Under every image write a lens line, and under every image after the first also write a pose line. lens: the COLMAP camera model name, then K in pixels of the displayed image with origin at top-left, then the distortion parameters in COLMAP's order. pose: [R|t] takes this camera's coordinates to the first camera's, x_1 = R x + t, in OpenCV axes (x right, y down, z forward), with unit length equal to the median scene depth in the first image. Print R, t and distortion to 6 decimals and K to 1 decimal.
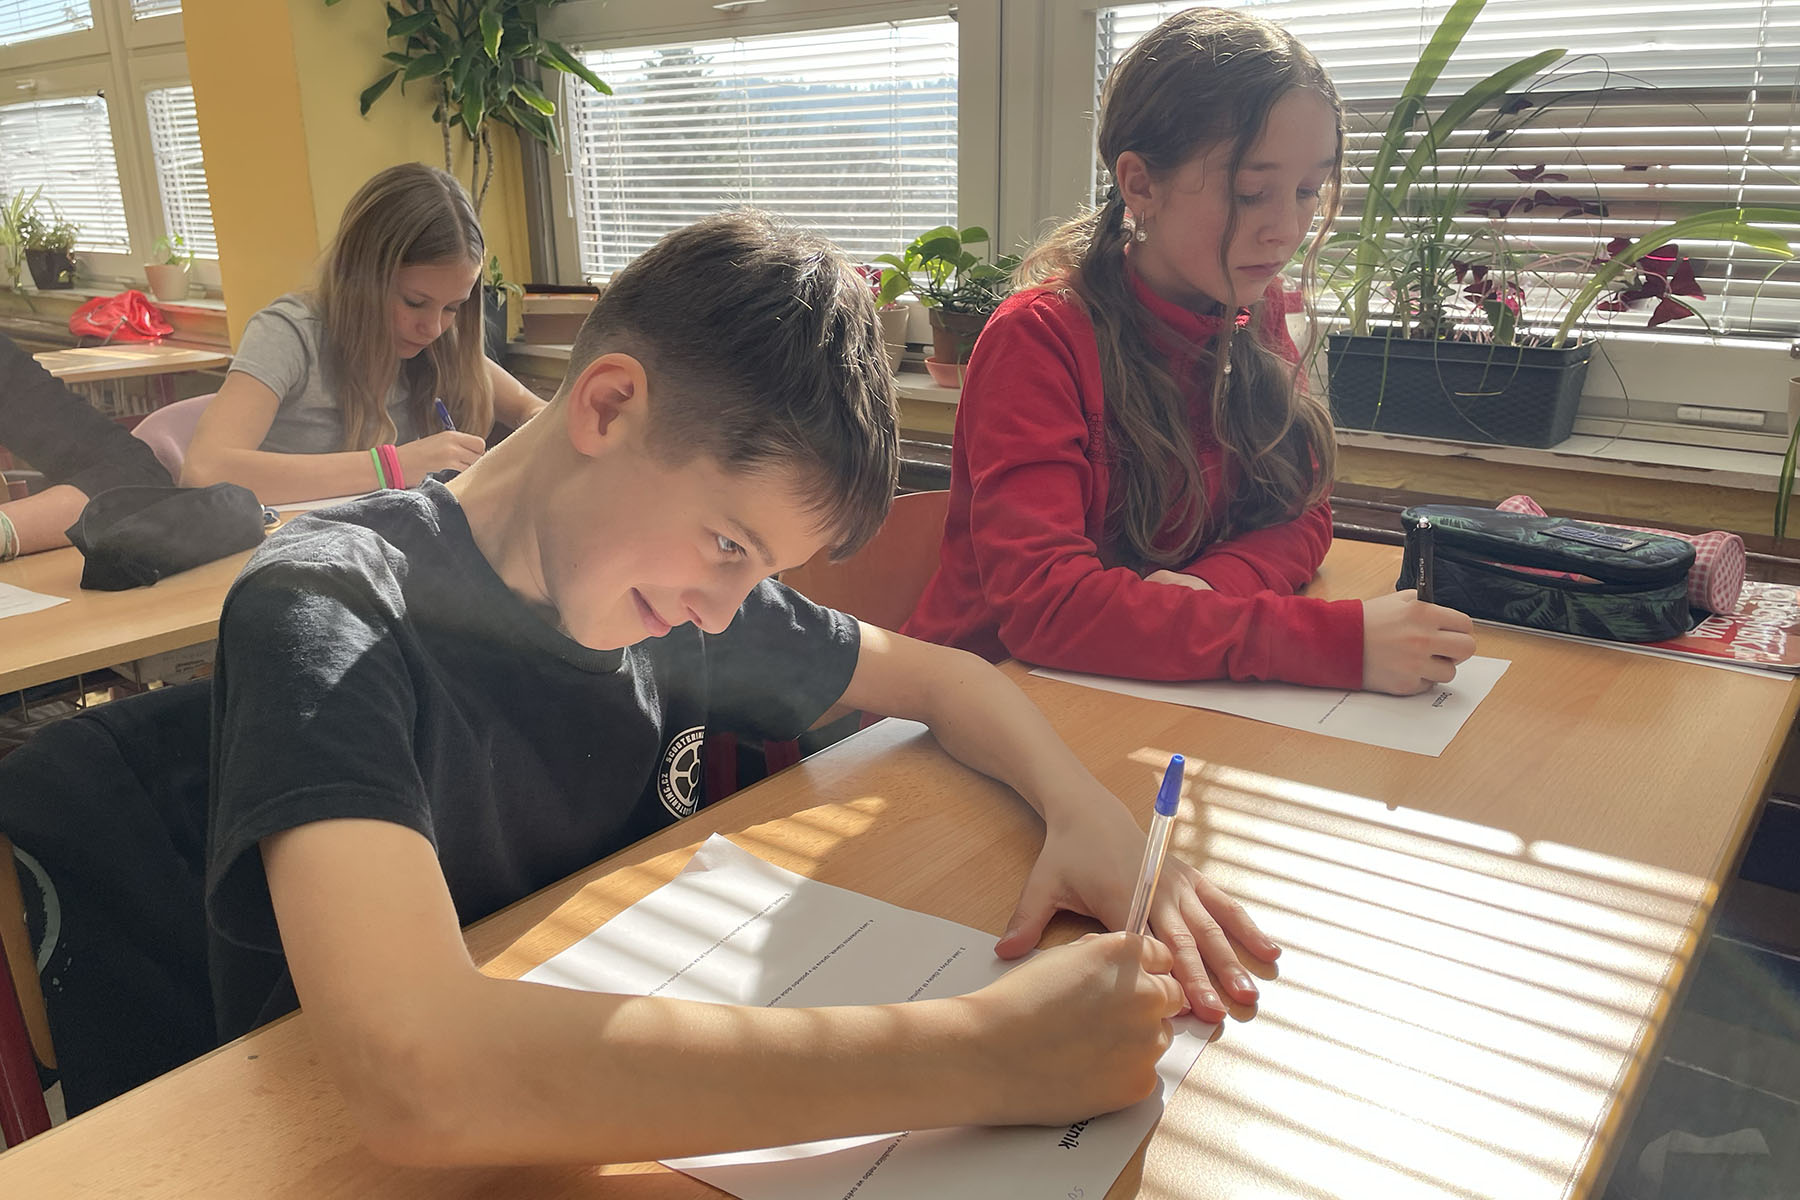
lens RADIAL K [[1361.3, 0, 873.3], [0, 1361.3, 525.9], [0, 0, 1]] dist [0.074943, -0.108945]
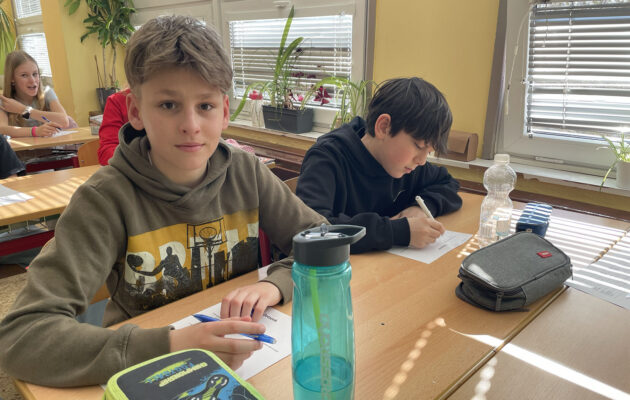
lens RADIAL K [[488.8, 0, 304.2], [0, 488.8, 202.0], [0, 0, 1]] dist [0.082033, -0.115458]
pose [[0.986542, 0.057831, -0.152938, 0.743790], [-0.049481, 0.997098, 0.057853, 0.063344], [0.155840, -0.049507, 0.986541, -0.481386]]
